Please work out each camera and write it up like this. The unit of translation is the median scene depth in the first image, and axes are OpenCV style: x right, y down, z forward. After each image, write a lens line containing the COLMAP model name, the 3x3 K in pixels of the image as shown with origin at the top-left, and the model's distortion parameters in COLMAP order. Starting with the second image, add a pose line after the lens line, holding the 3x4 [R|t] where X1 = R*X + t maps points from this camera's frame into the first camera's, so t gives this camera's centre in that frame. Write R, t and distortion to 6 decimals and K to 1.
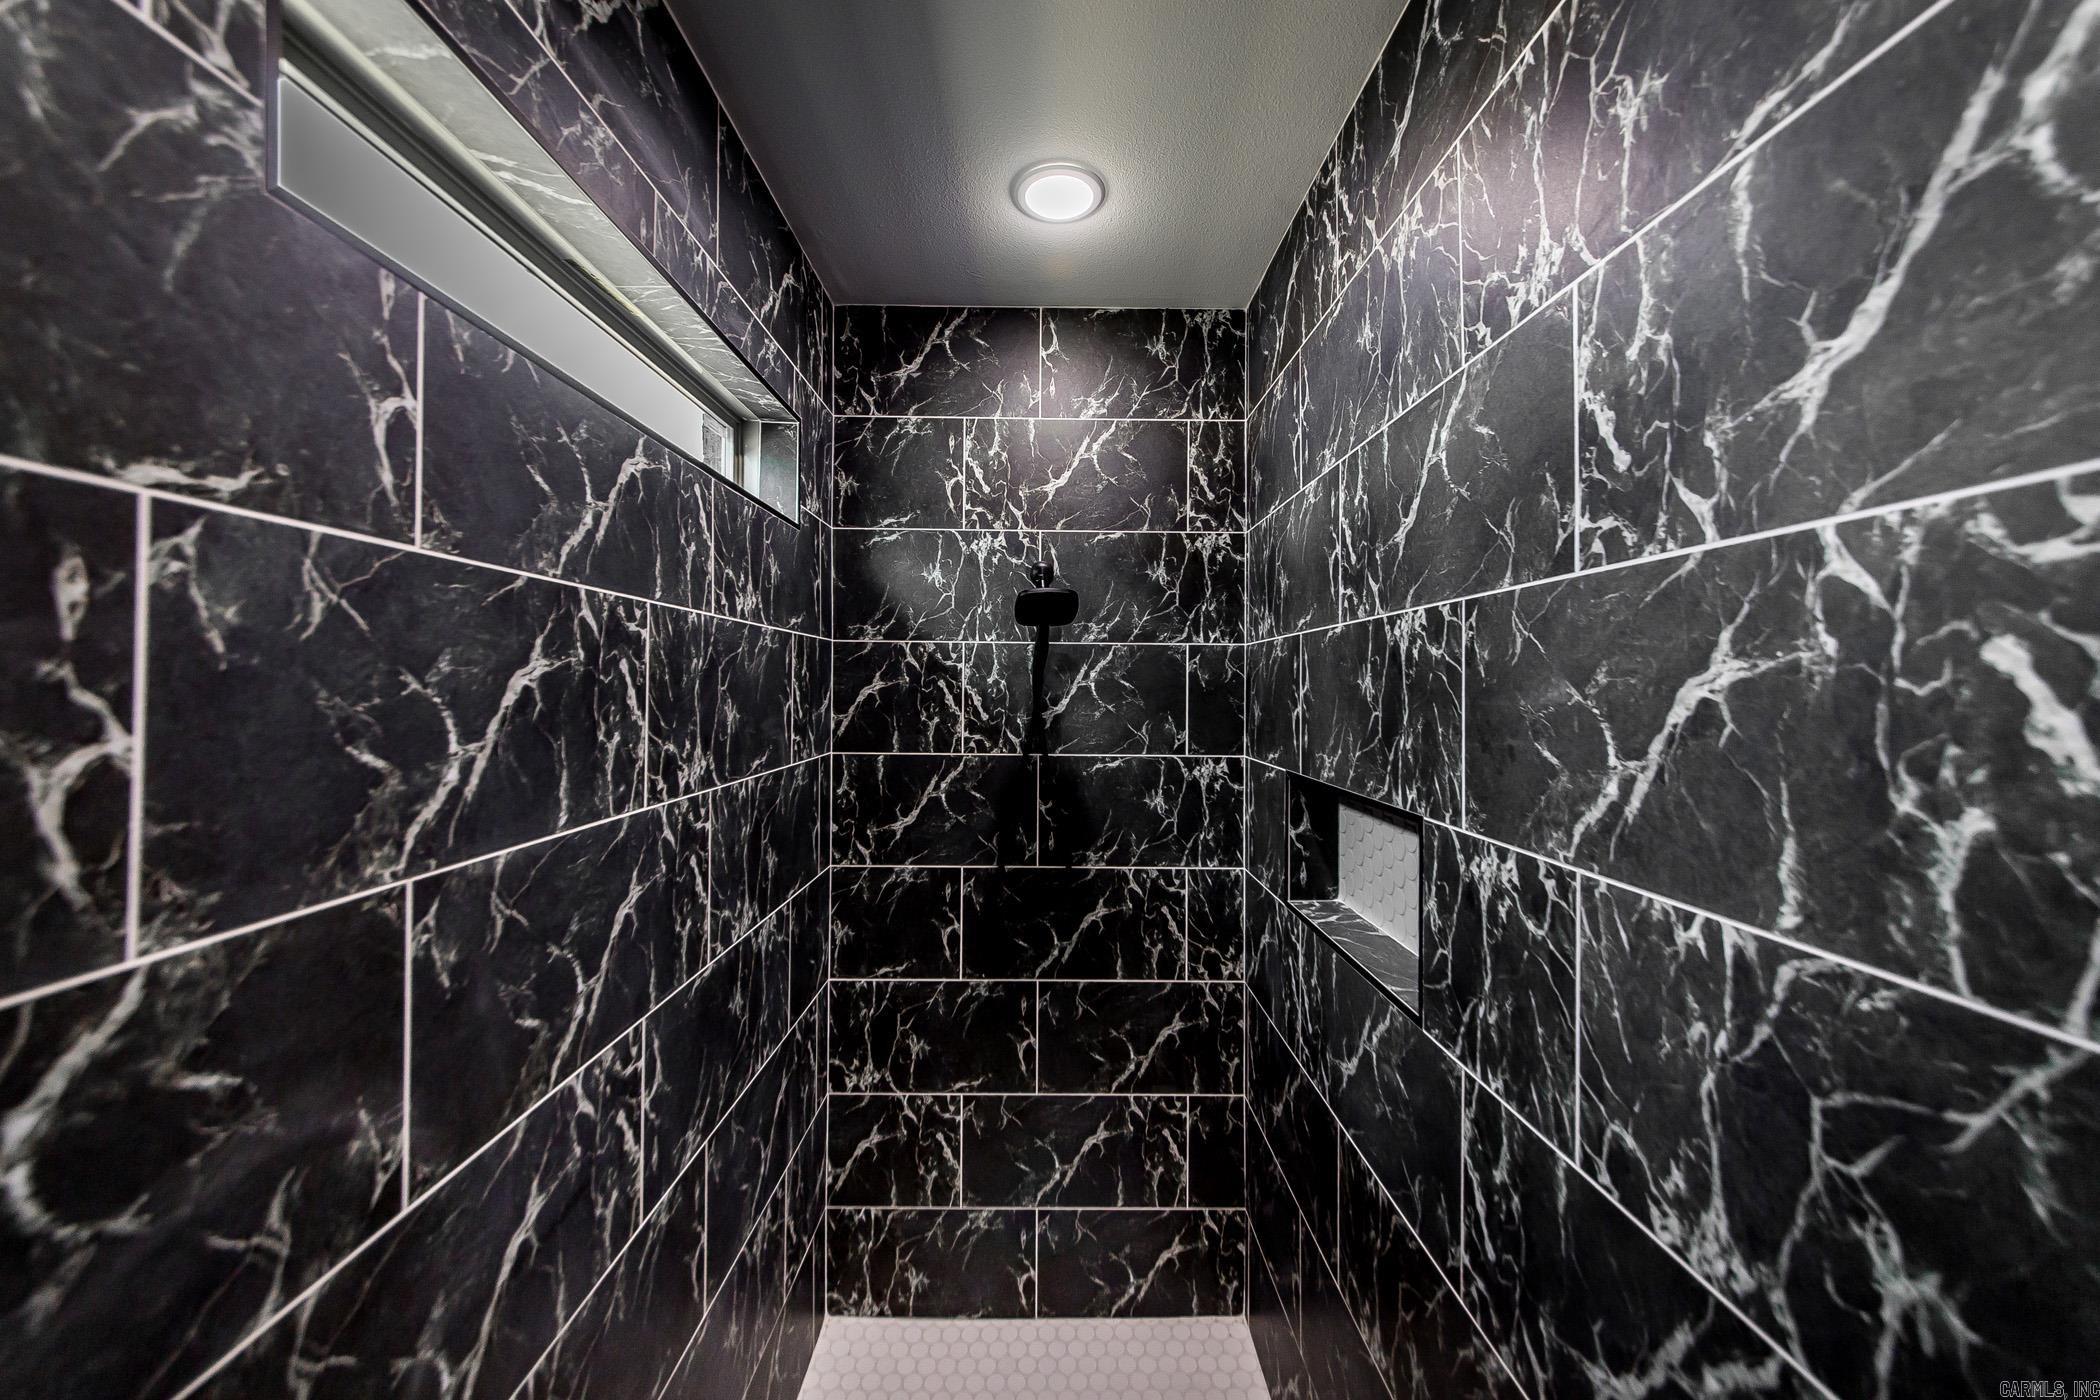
lens RADIAL K [[748.9, 0, 1046.5], [0, 748.9, 685.4], [0, 0, 1]] dist [-0.000394, 0.000909]
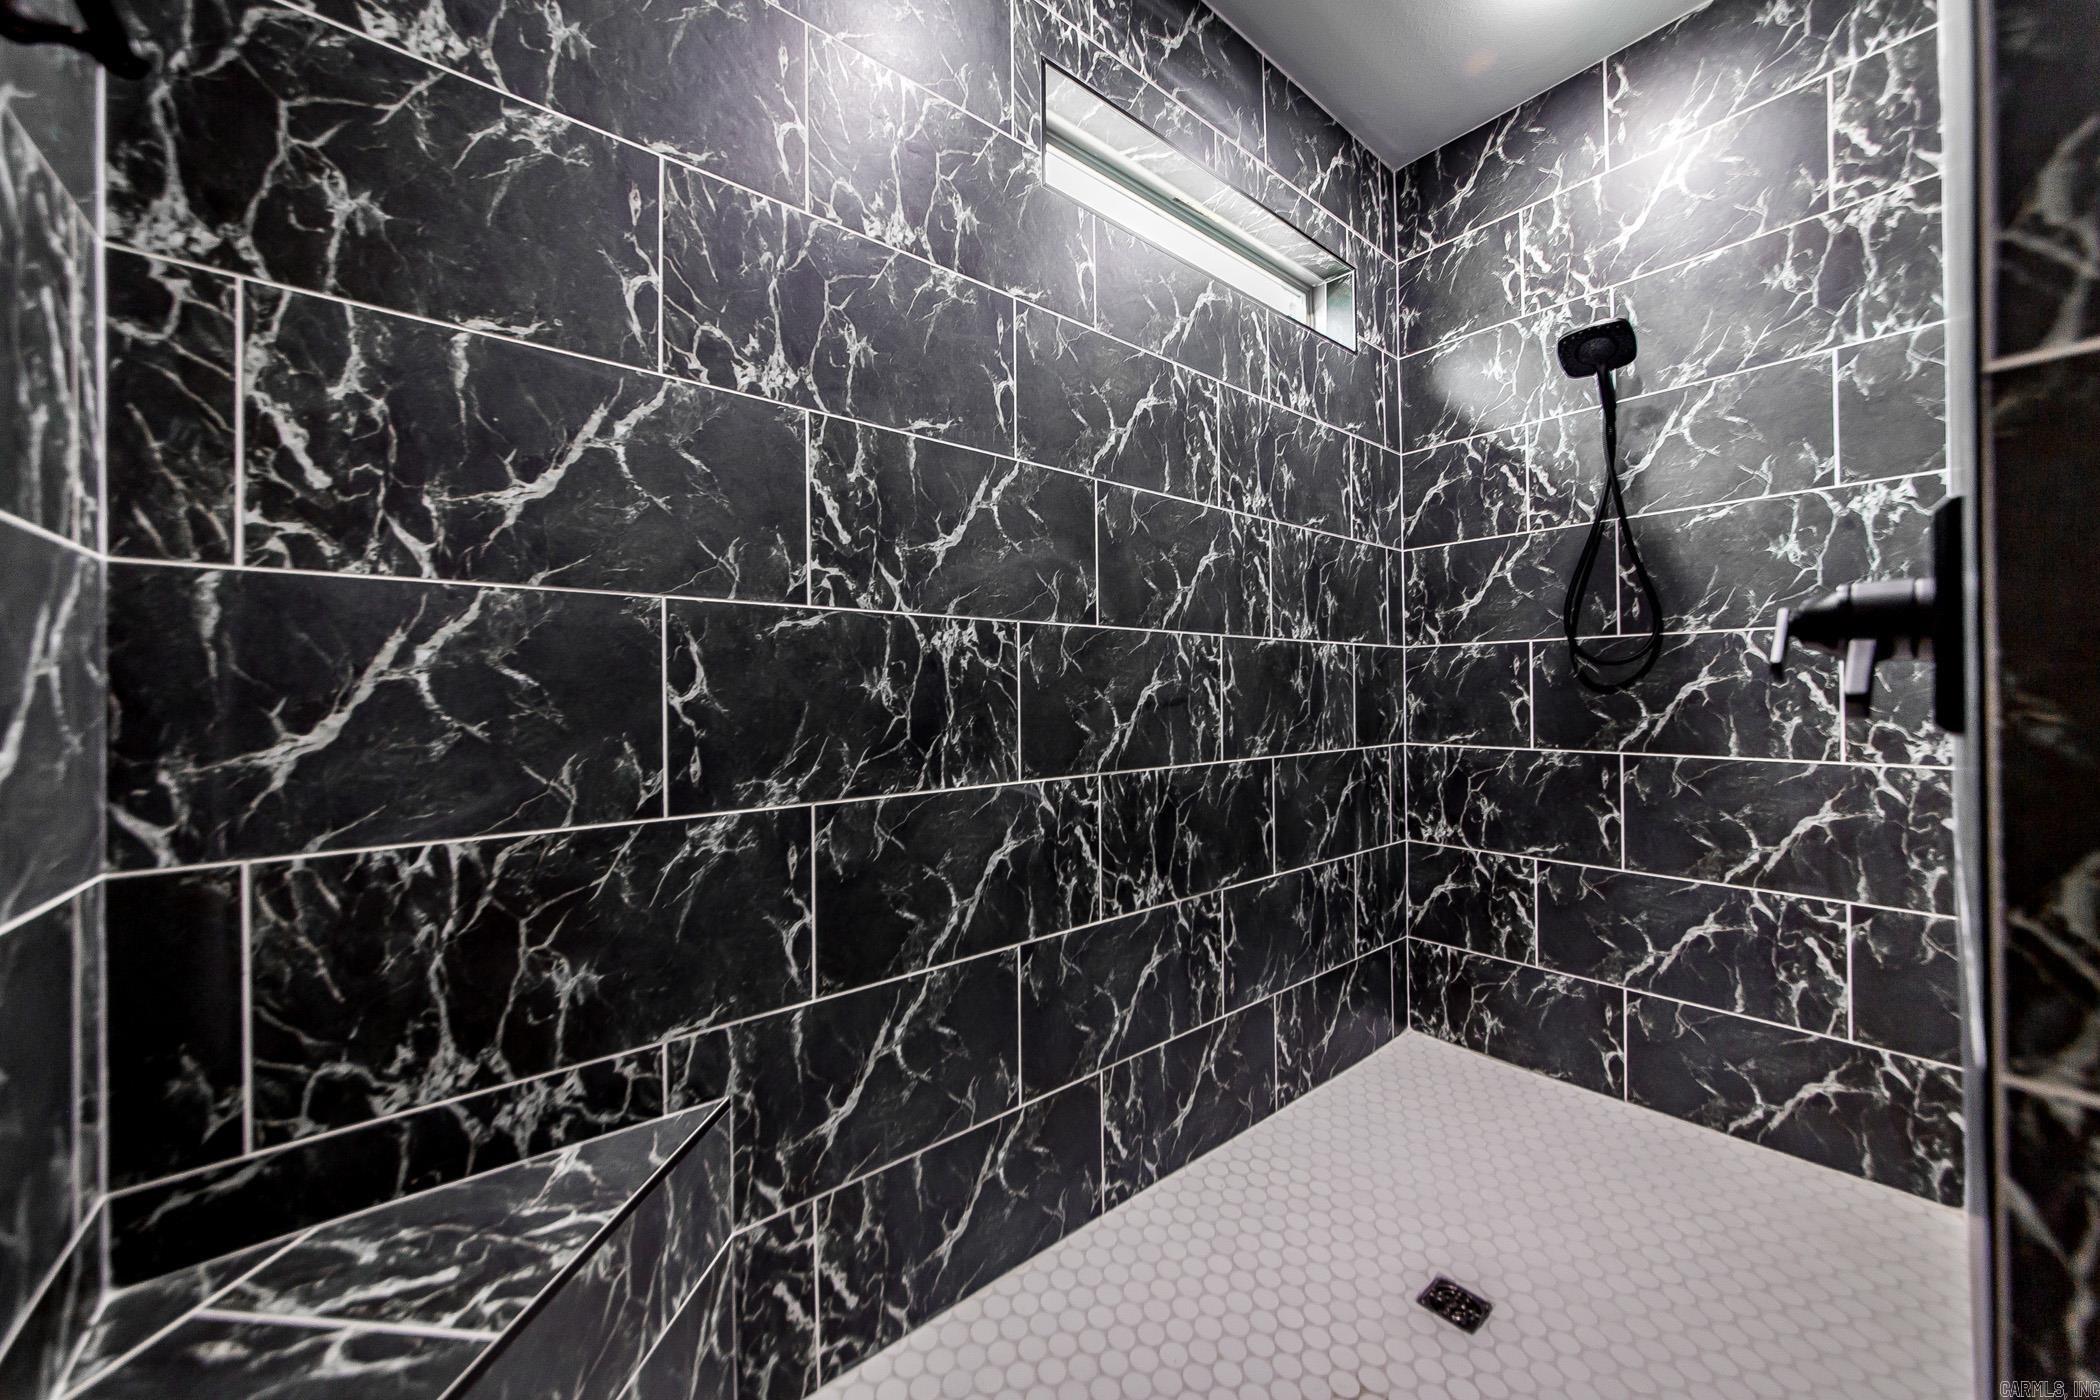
lens RADIAL K [[748.9, 0, 1055.1], [0, 748.9, 695.3], [0, 0, 1]] dist [-0.000394, 0.000909]
pose [[0.636312, -0.011973, -0.771339, 0.274058], [0.017142, 0.999852, -0.001379, 0.311389], [0.771241, -0.012345, 0.636423, -0.183899]]
